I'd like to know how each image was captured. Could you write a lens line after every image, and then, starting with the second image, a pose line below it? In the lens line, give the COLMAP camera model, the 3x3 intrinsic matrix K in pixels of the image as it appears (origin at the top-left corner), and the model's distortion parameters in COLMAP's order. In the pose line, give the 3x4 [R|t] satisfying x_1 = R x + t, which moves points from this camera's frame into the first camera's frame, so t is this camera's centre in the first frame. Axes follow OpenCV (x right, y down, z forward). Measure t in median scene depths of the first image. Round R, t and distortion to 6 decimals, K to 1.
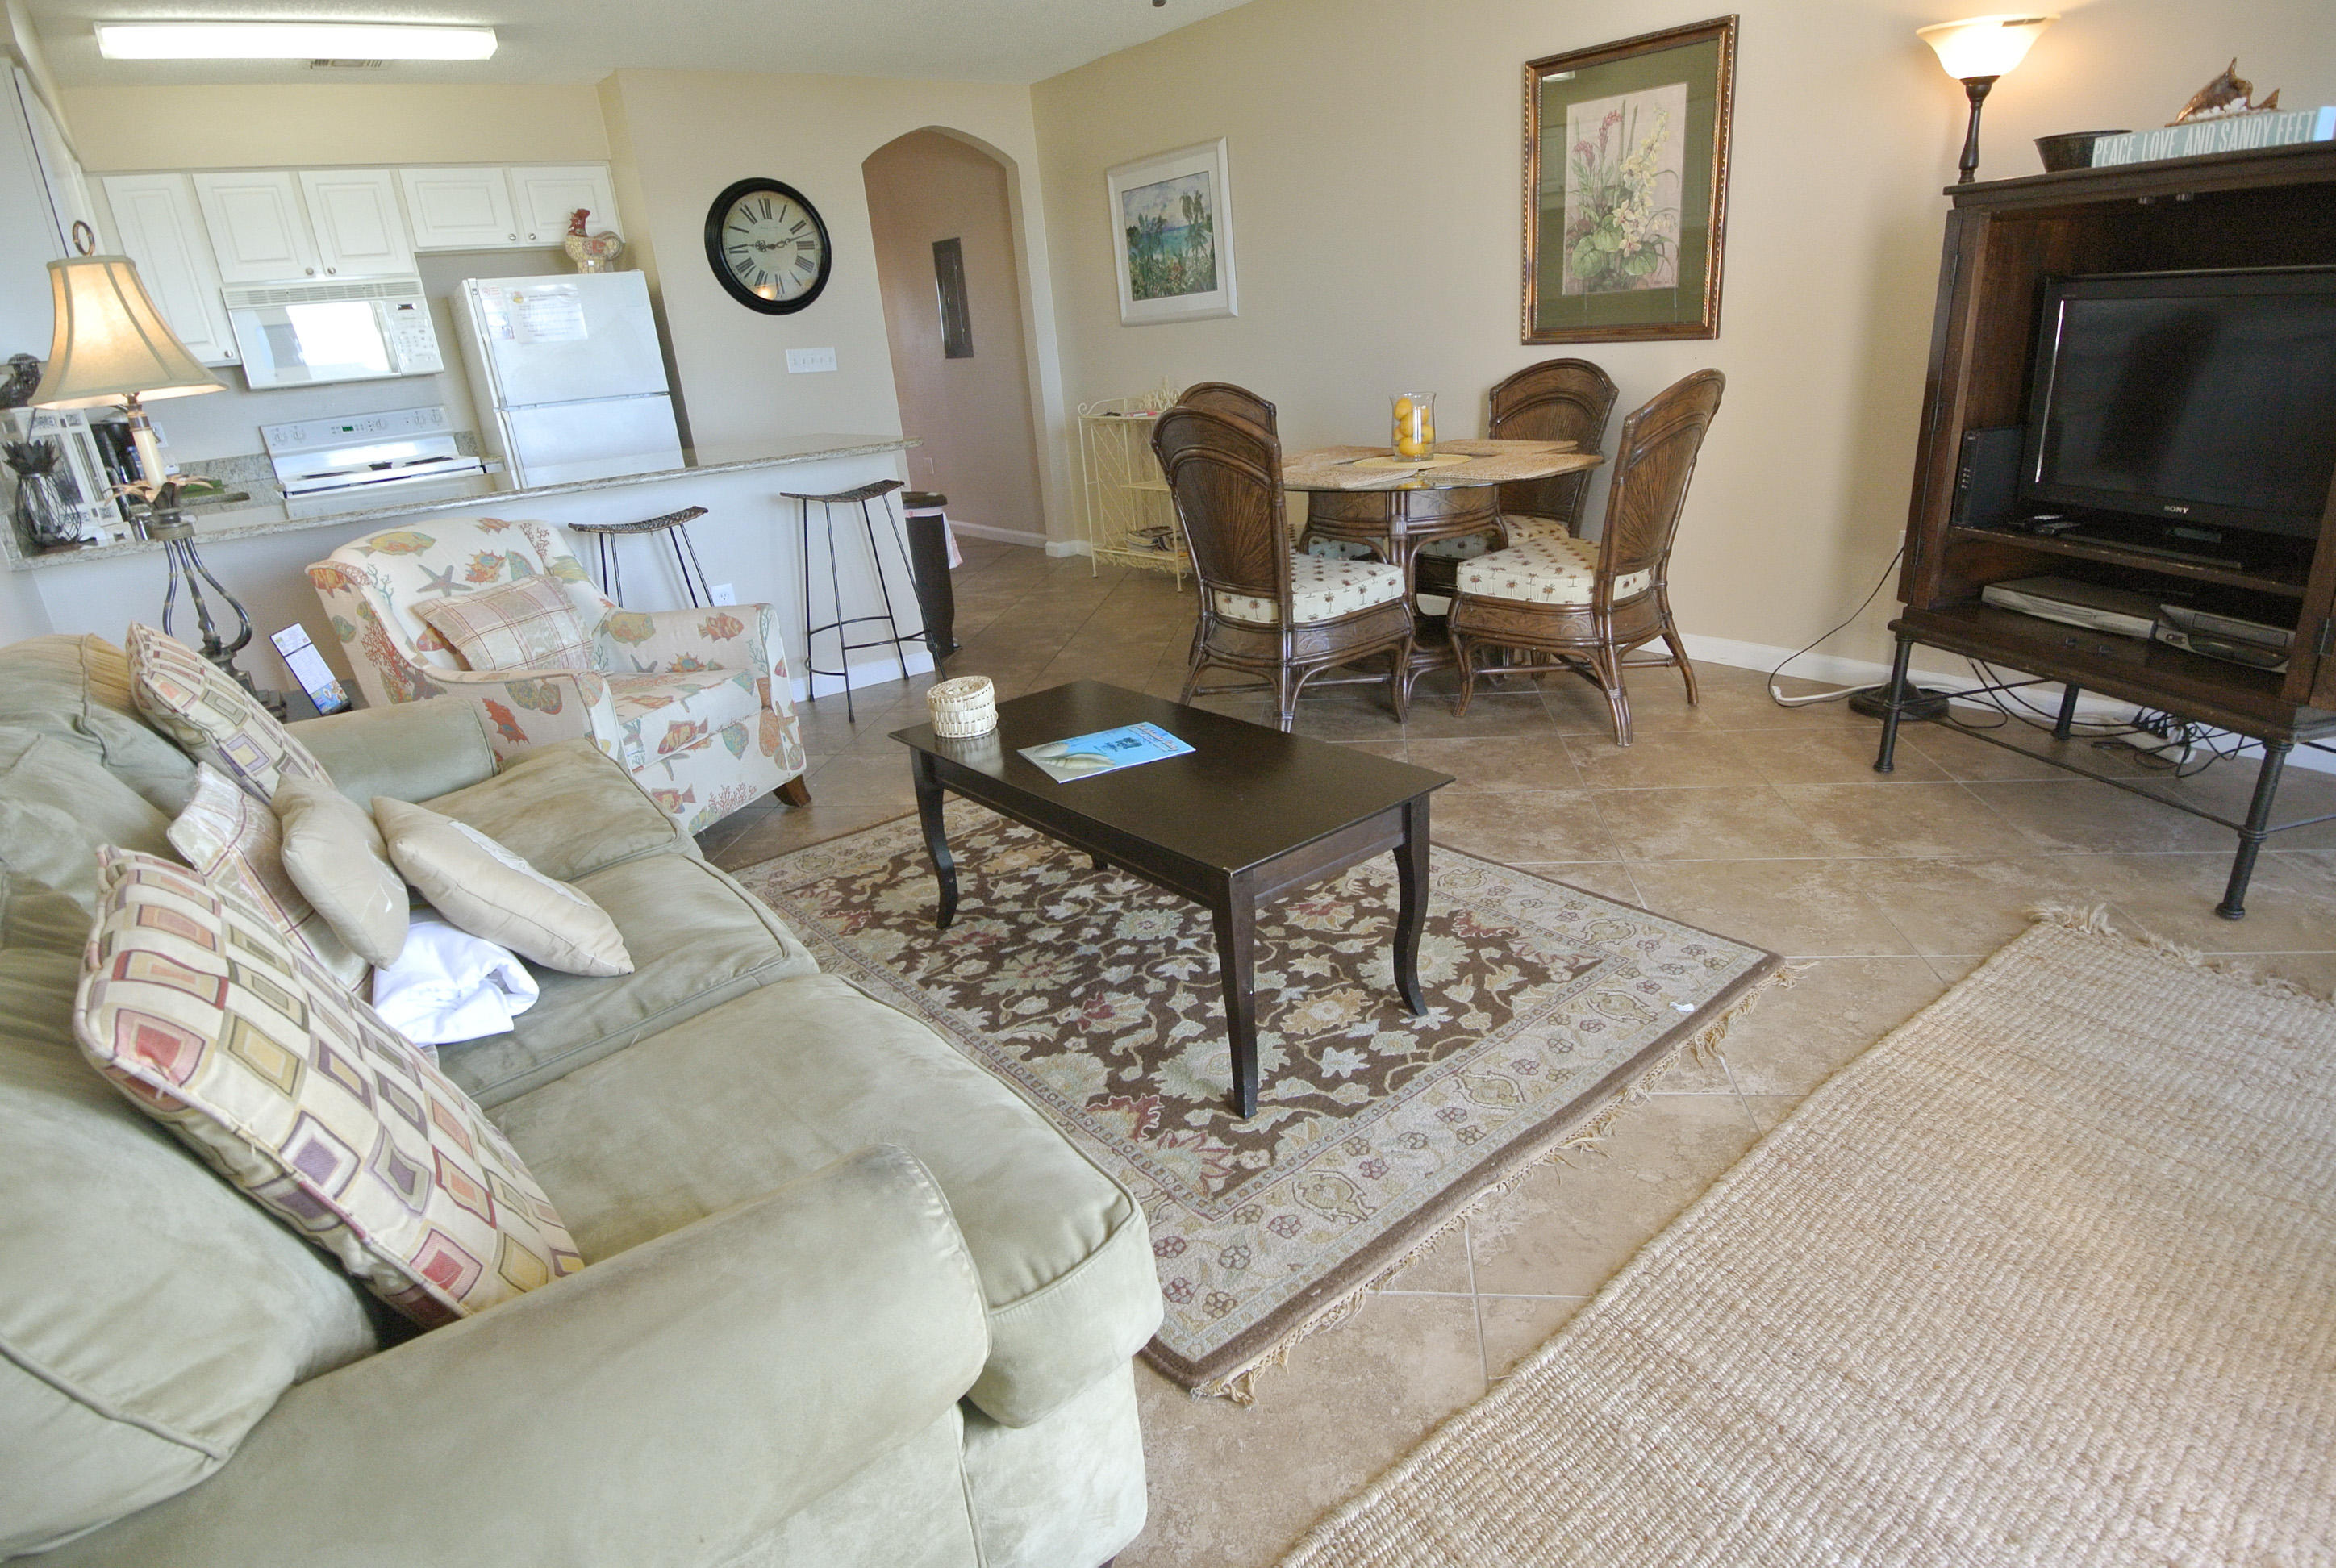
lens RADIAL K [[1222.5, 0, 1196.5], [0, 1222.5, 806.0], [0, 0, 1]] dist [-0.008235, -0.022874]
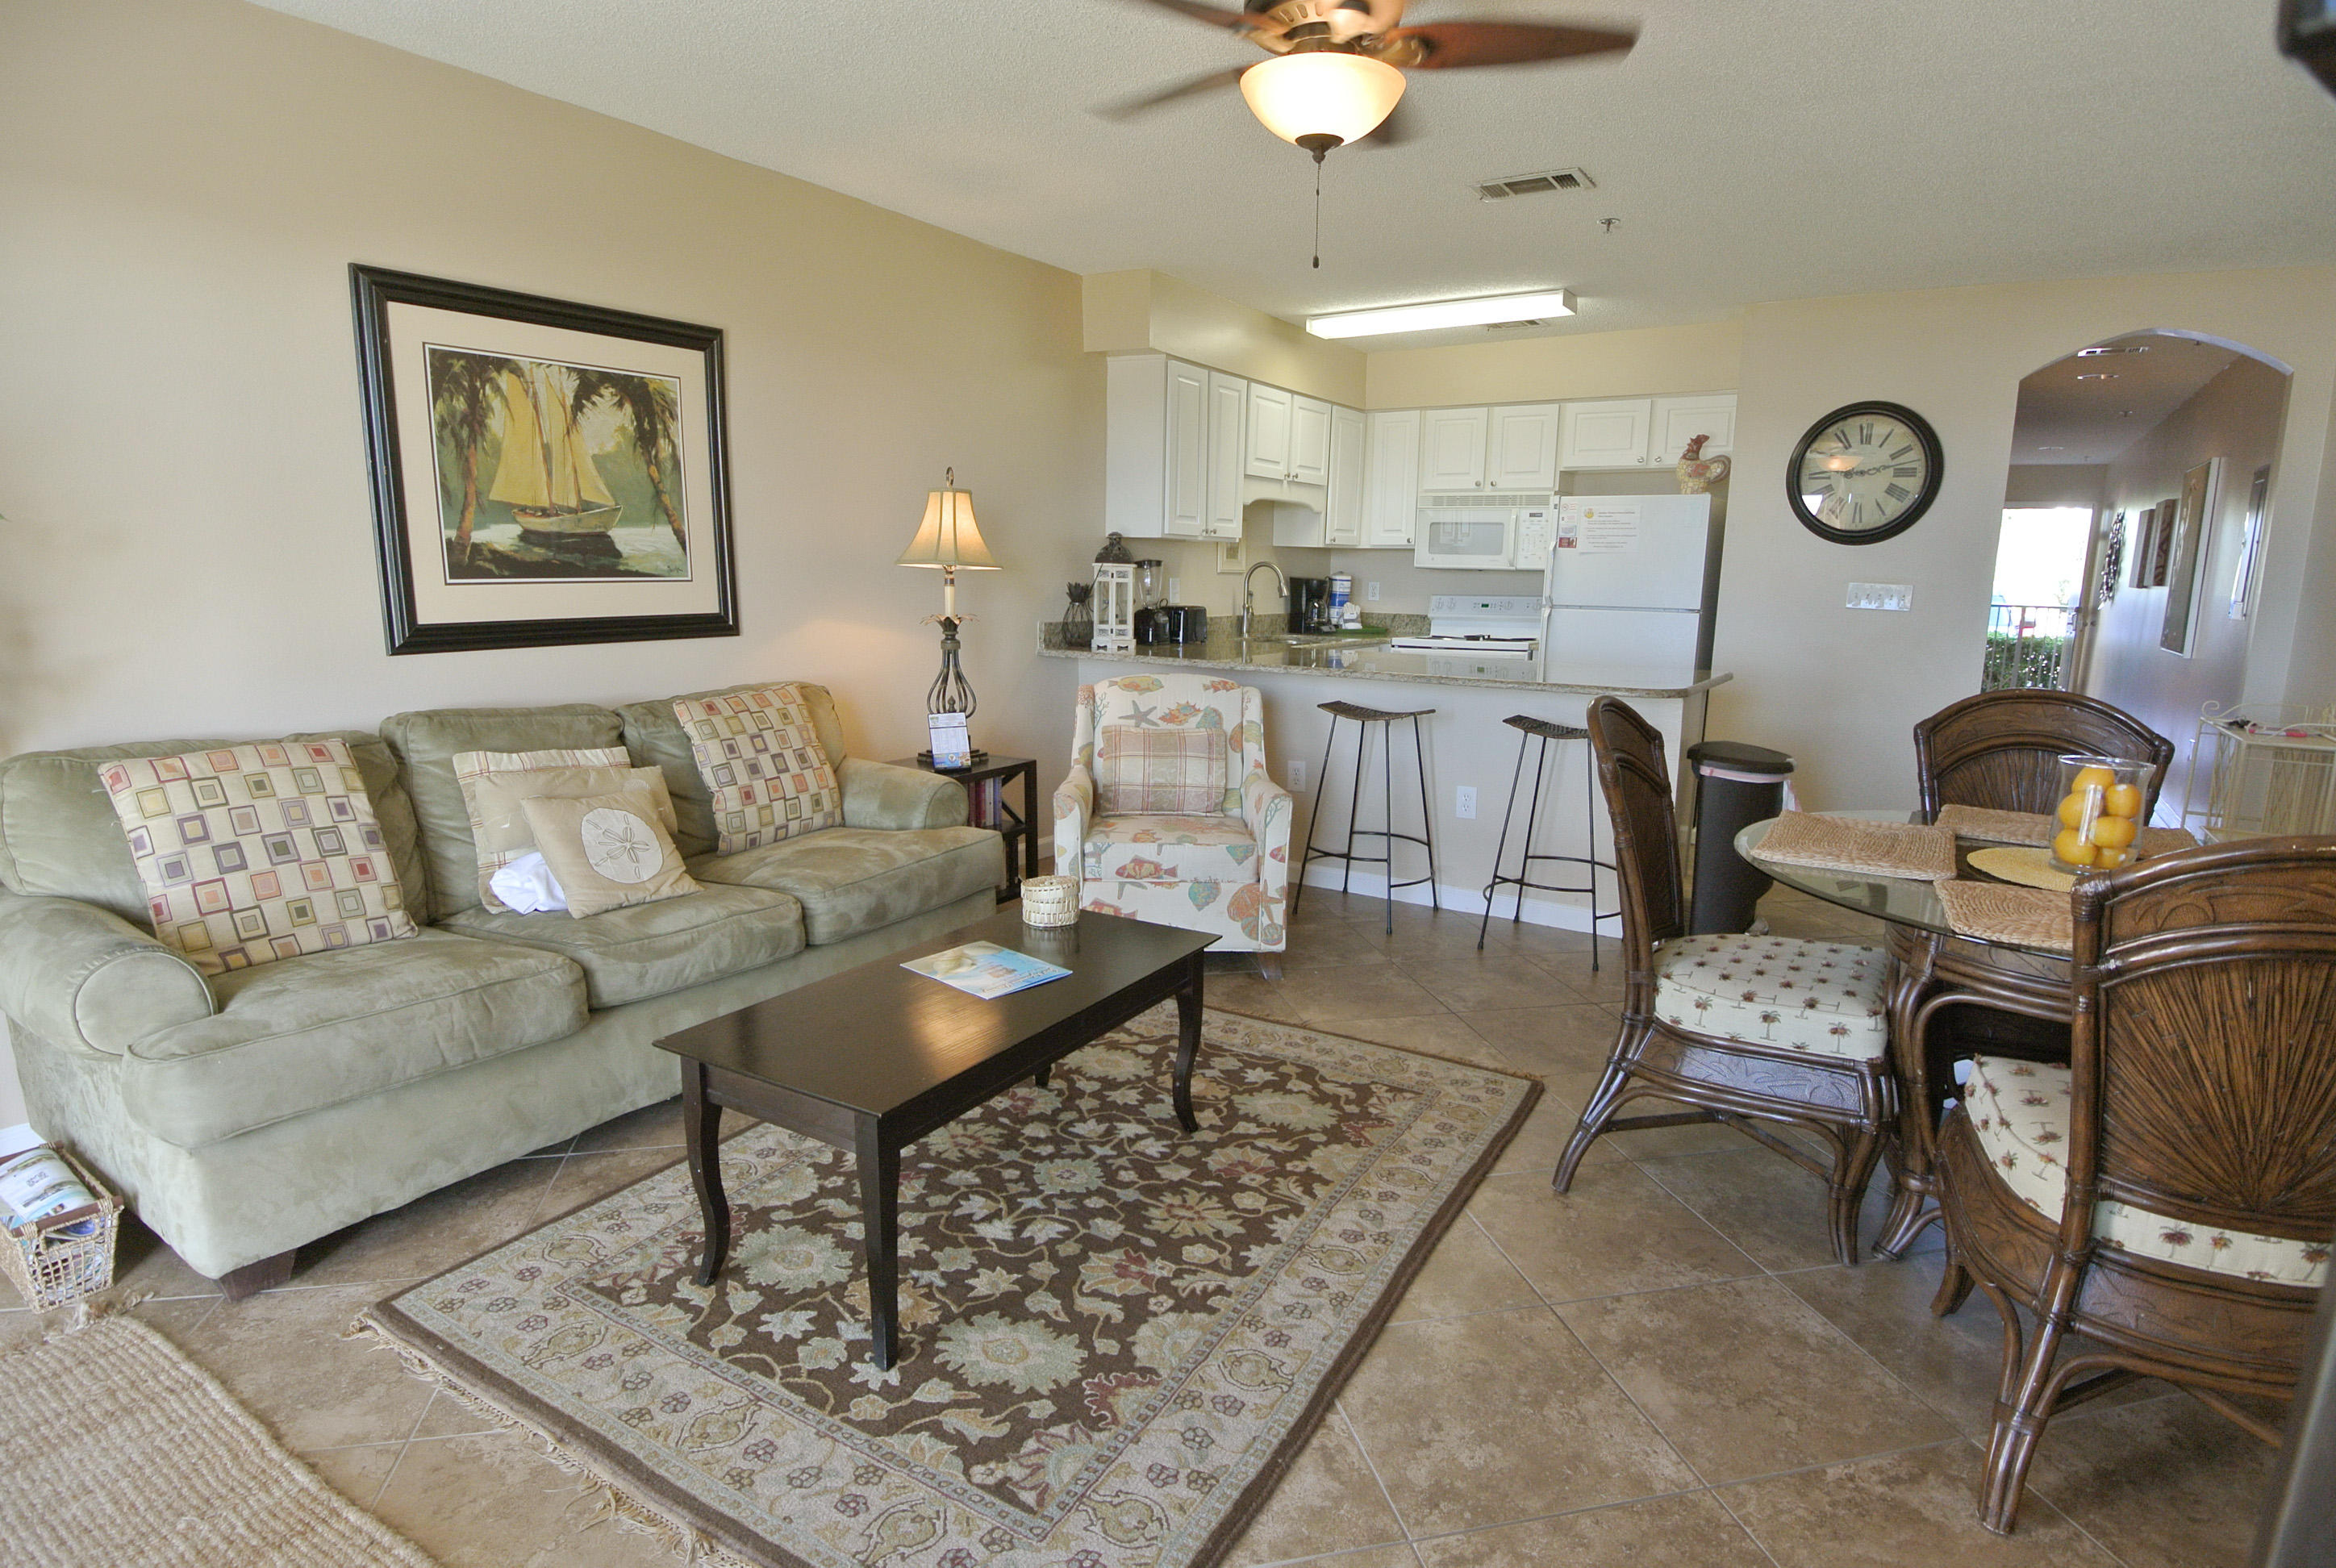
lens RADIAL K [[1222.5, 0, 1176.3], [0, 1222.5, 803.7], [0, 0, 1]] dist [-0.008235, -0.022874]
pose [[0.333310, 0.256742, -0.907187, 0.541309], [-0.383173, 0.916048, 0.118468, -0.219199], [0.861442, 0.308123, 0.403704, 0.407137]]
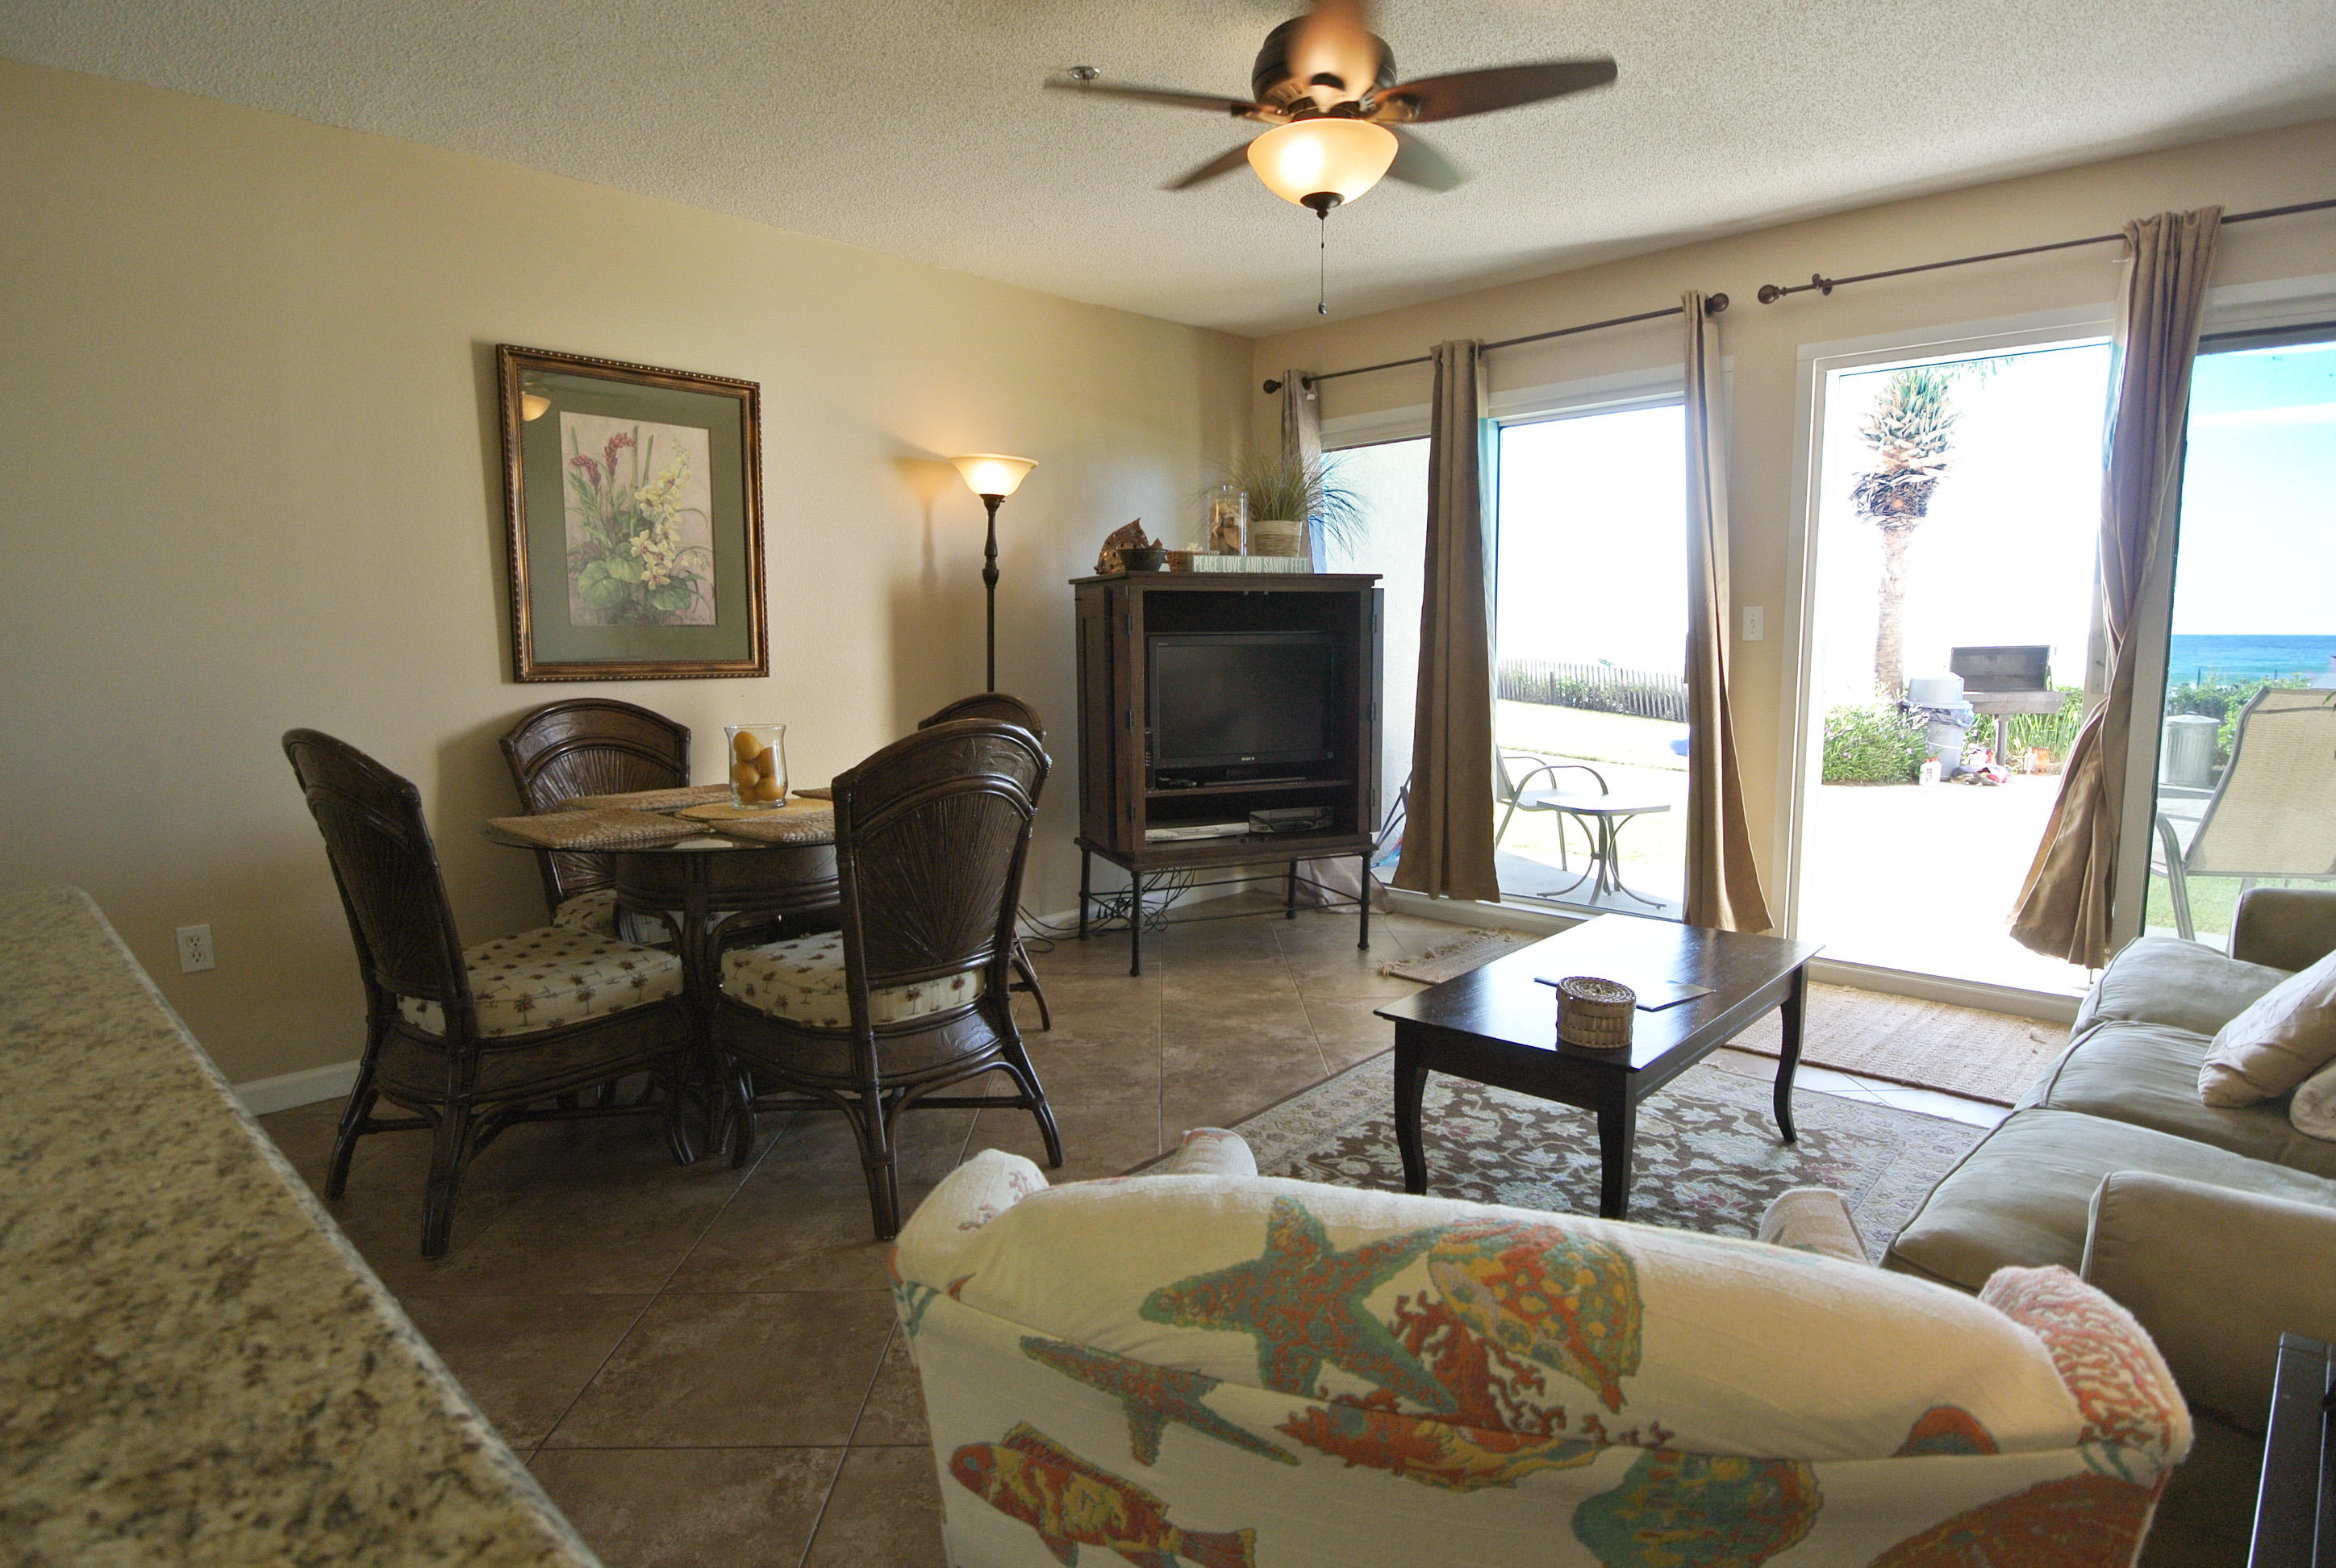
lens RADIAL K [[1264.5, 0, 1178.9], [0, 1264.5, 804.7], [0, 0, 1]] dist [-0.012453, -0.001375]
pose [[-0.138643, -0.058431, 0.988617, -0.661345], [0.378618, 0.919297, 0.107431, -0.273649], [-0.915110, 0.389203, -0.105331, 0.850083]]
